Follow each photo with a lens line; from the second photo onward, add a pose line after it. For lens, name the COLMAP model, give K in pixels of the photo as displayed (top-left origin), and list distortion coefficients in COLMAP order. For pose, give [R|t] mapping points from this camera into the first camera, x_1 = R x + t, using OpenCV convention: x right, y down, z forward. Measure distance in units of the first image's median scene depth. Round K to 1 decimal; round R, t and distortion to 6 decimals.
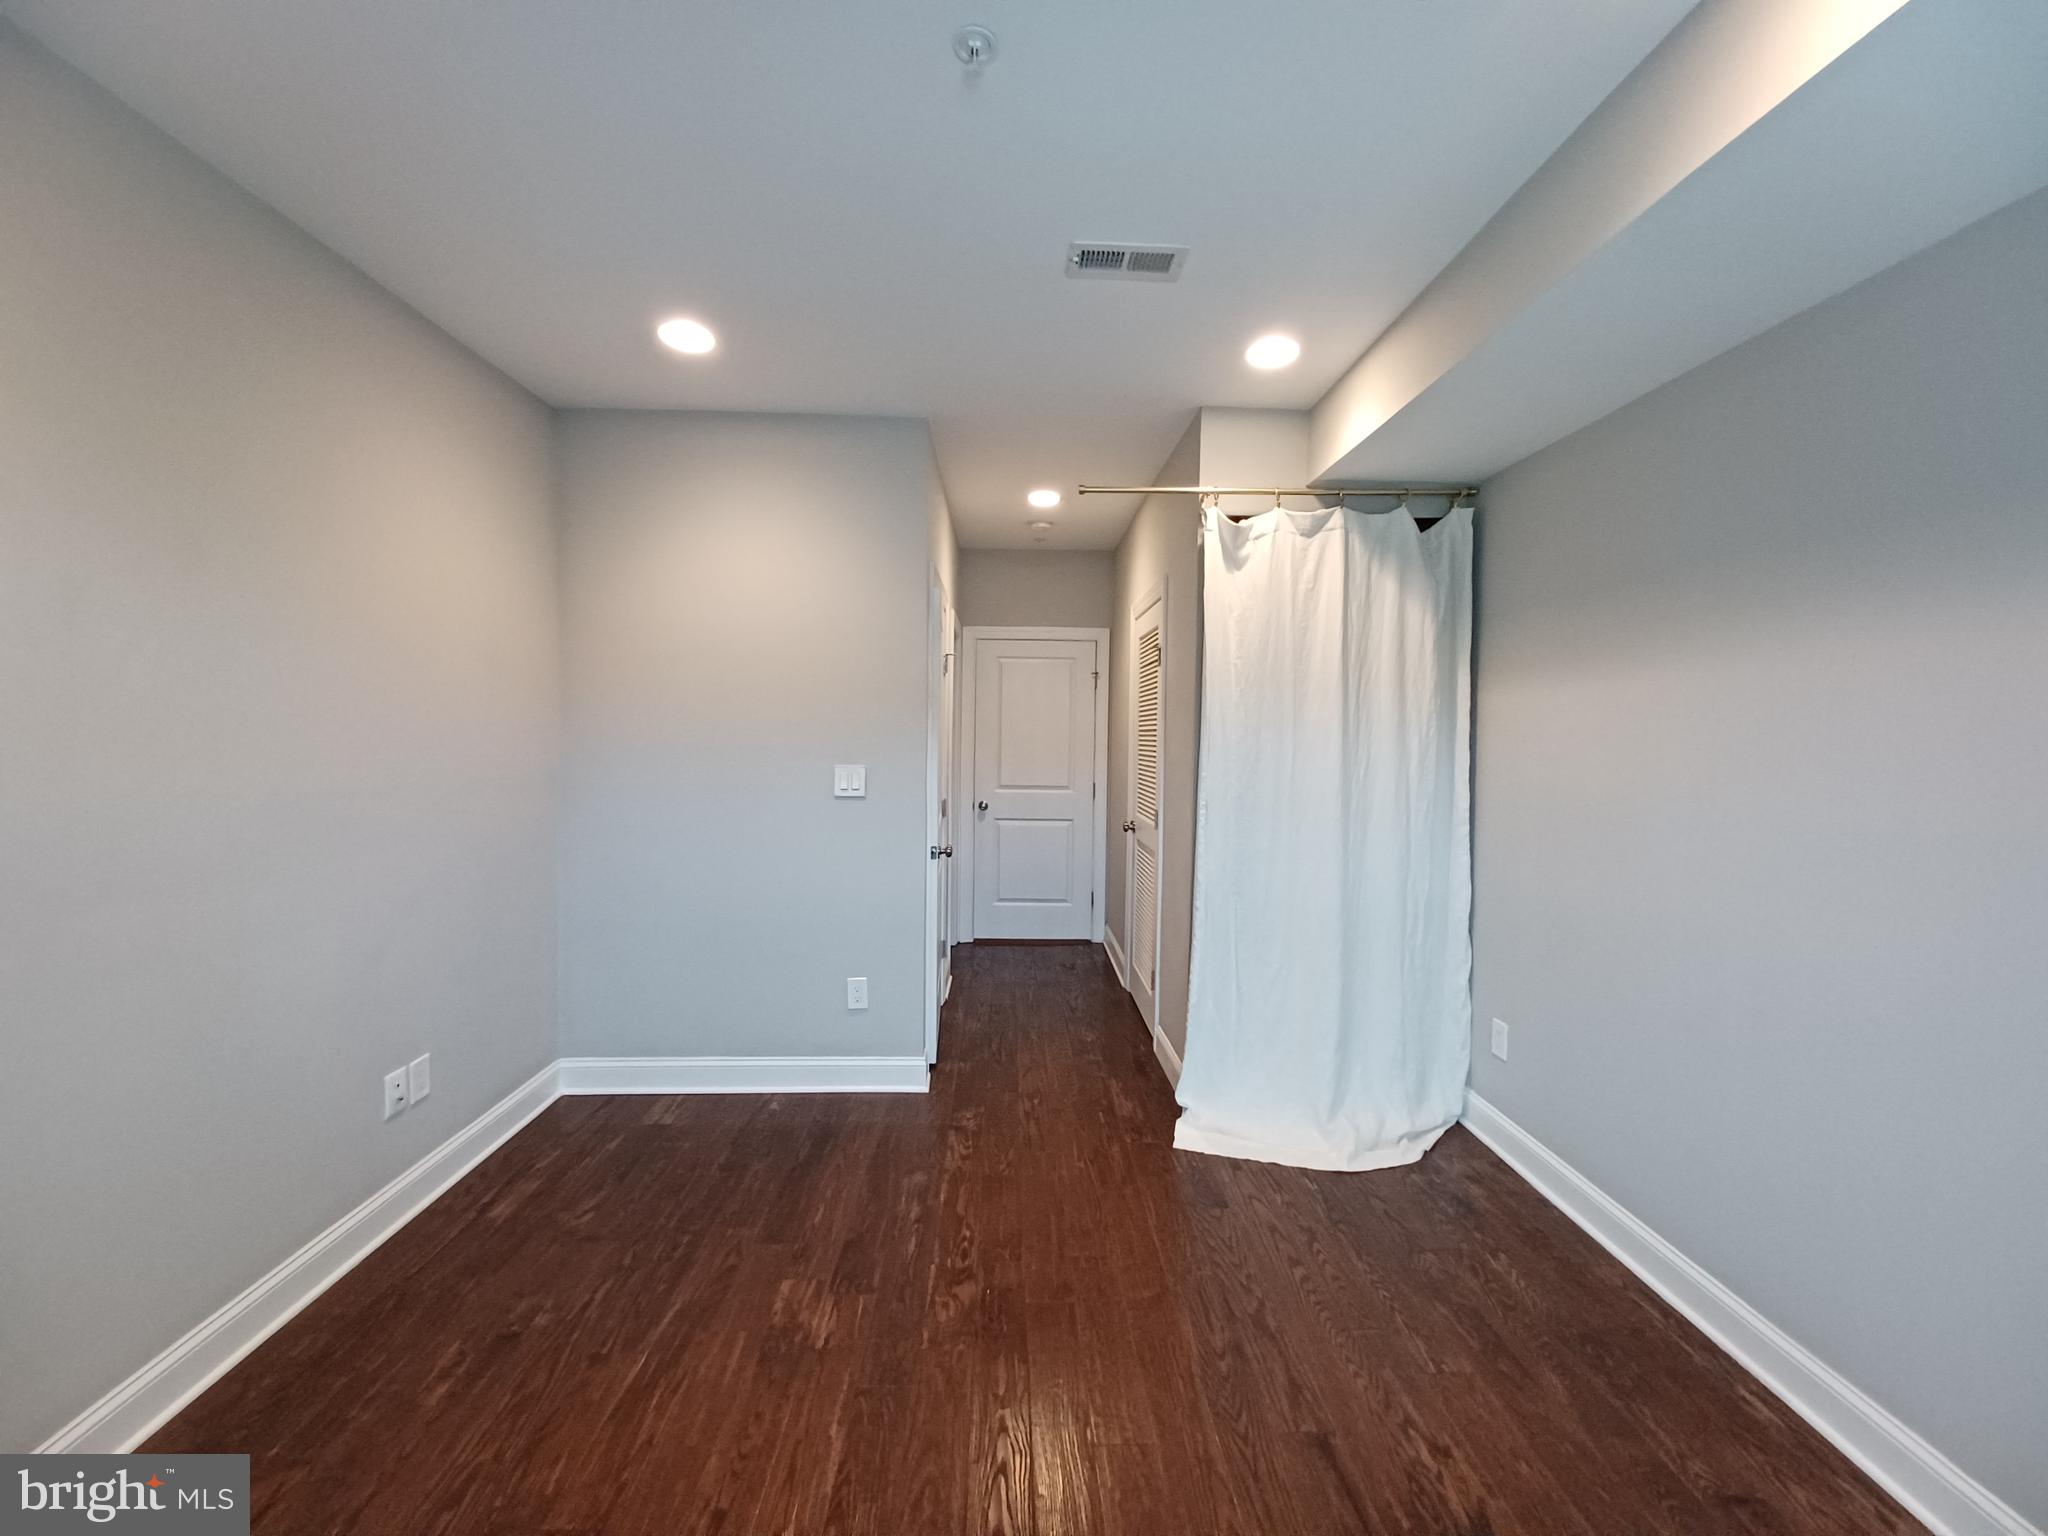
lens RADIAL K [[823.1, 0, 1023.8], [0, 823.1, 762.7], [0, 0, 1]] dist [-0.000062, -0.000003]
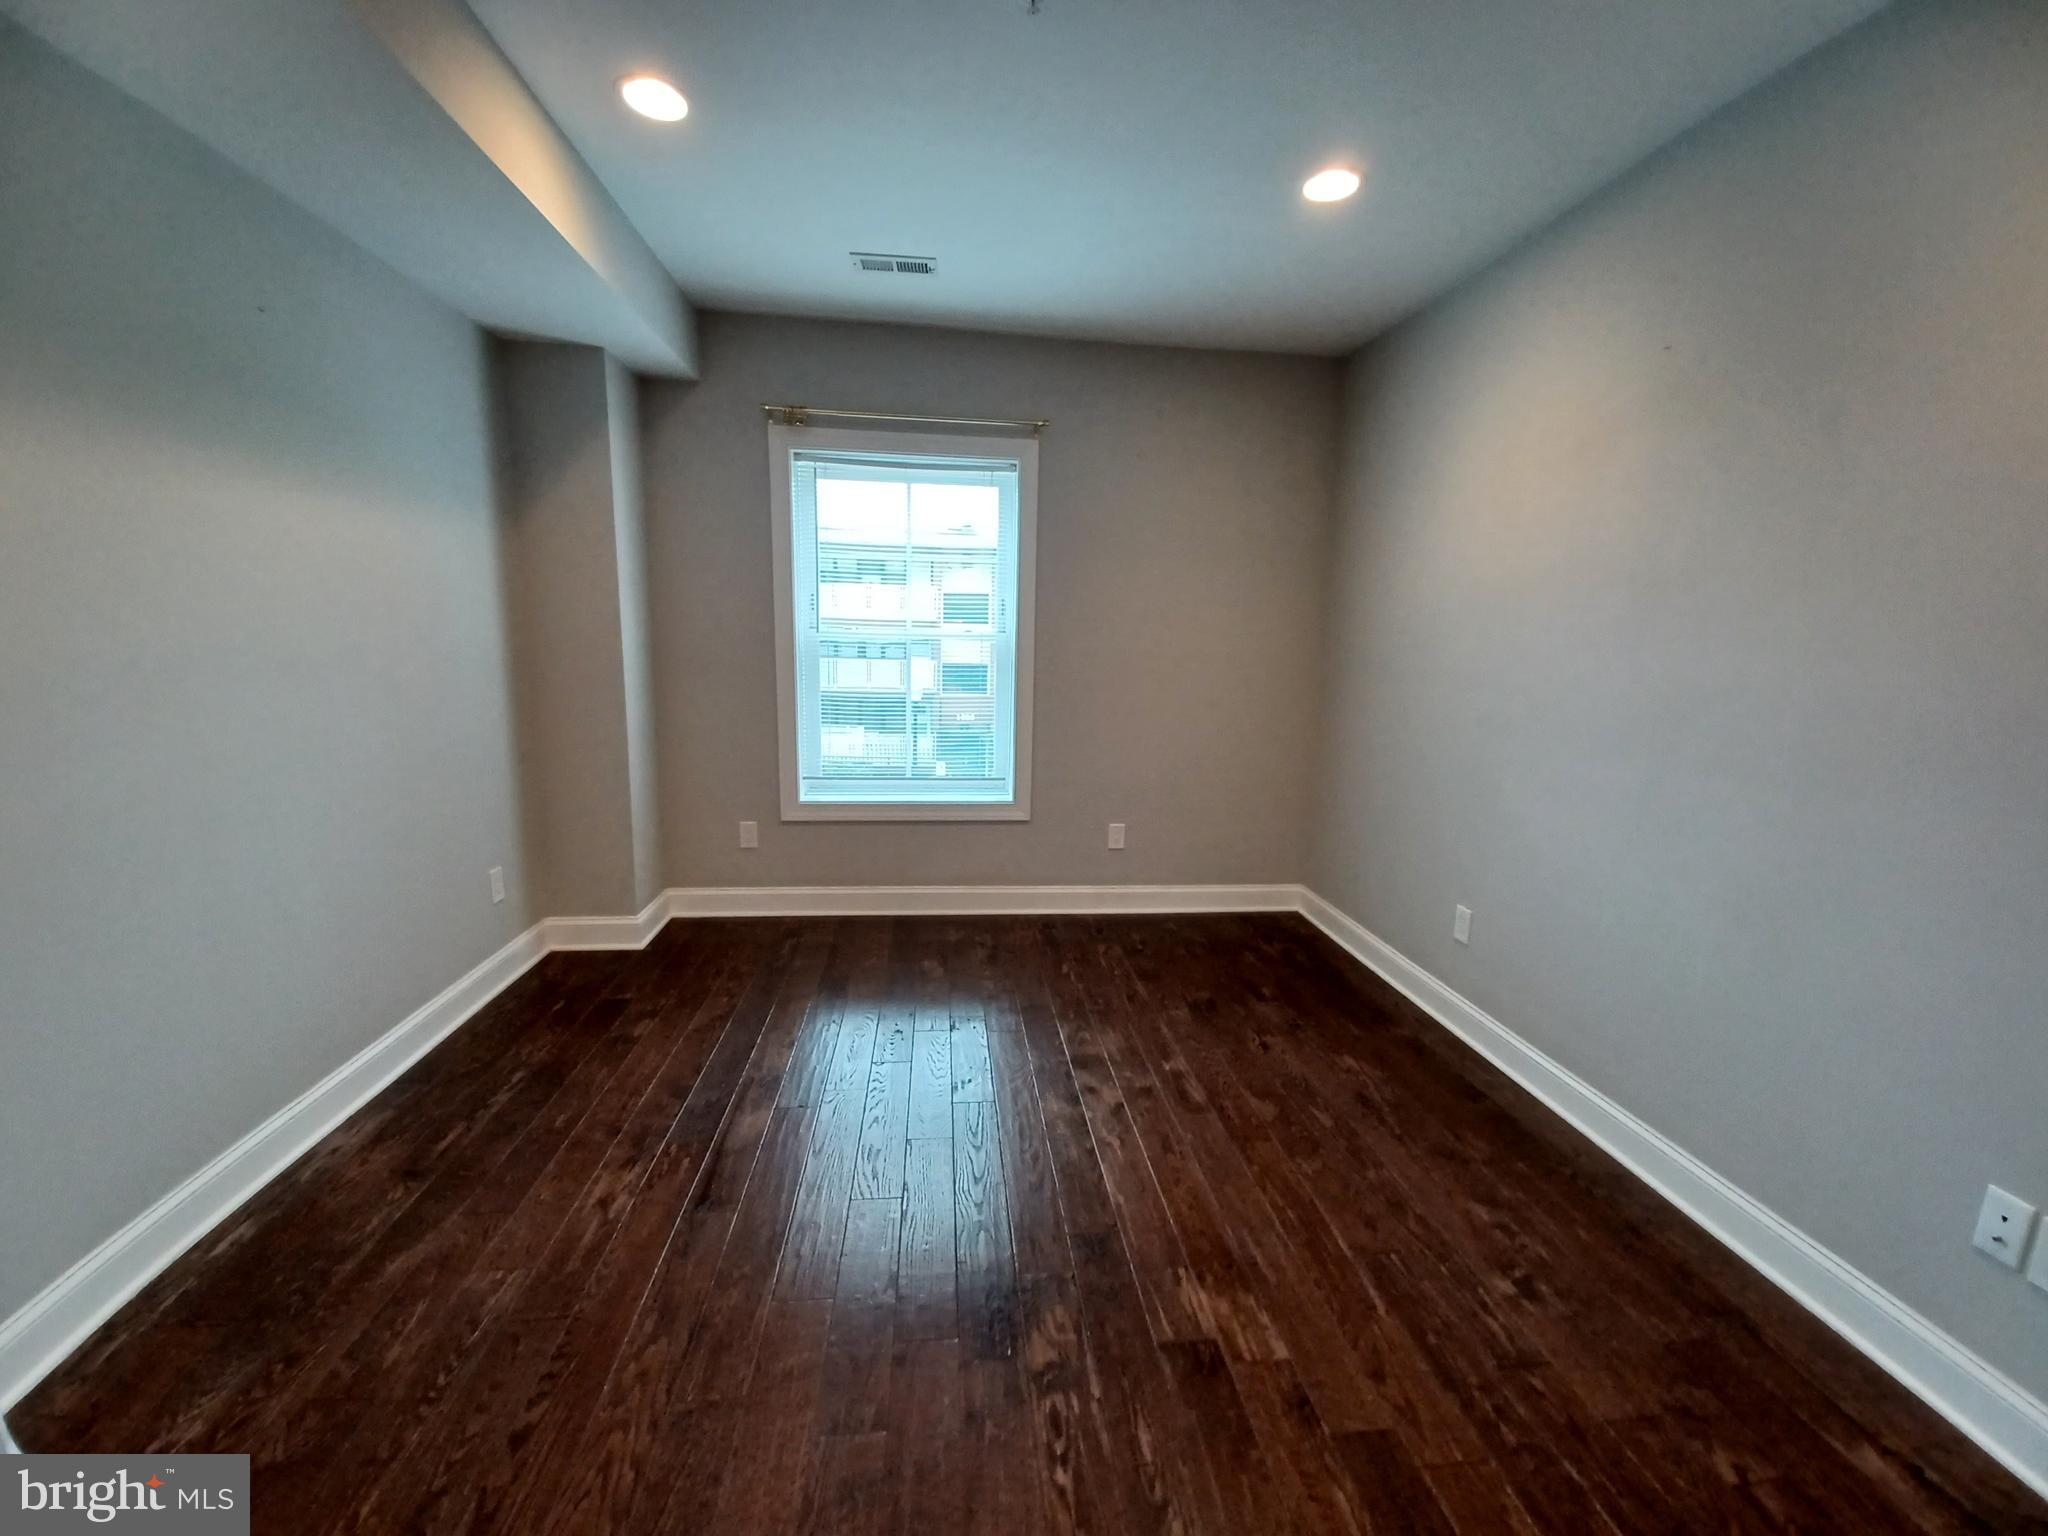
lens RADIAL K [[820.8, 0, 1029.3], [0, 820.8, 769.7], [0, 0, 1]] dist [0.000861, 0.000023]
pose [[-0.995614, -0.026796, -0.089634, 0.019612], [-0.044402, 0.978661, 0.200627, -0.022594], [0.082345, 0.203727, -0.975559, 1.643057]]
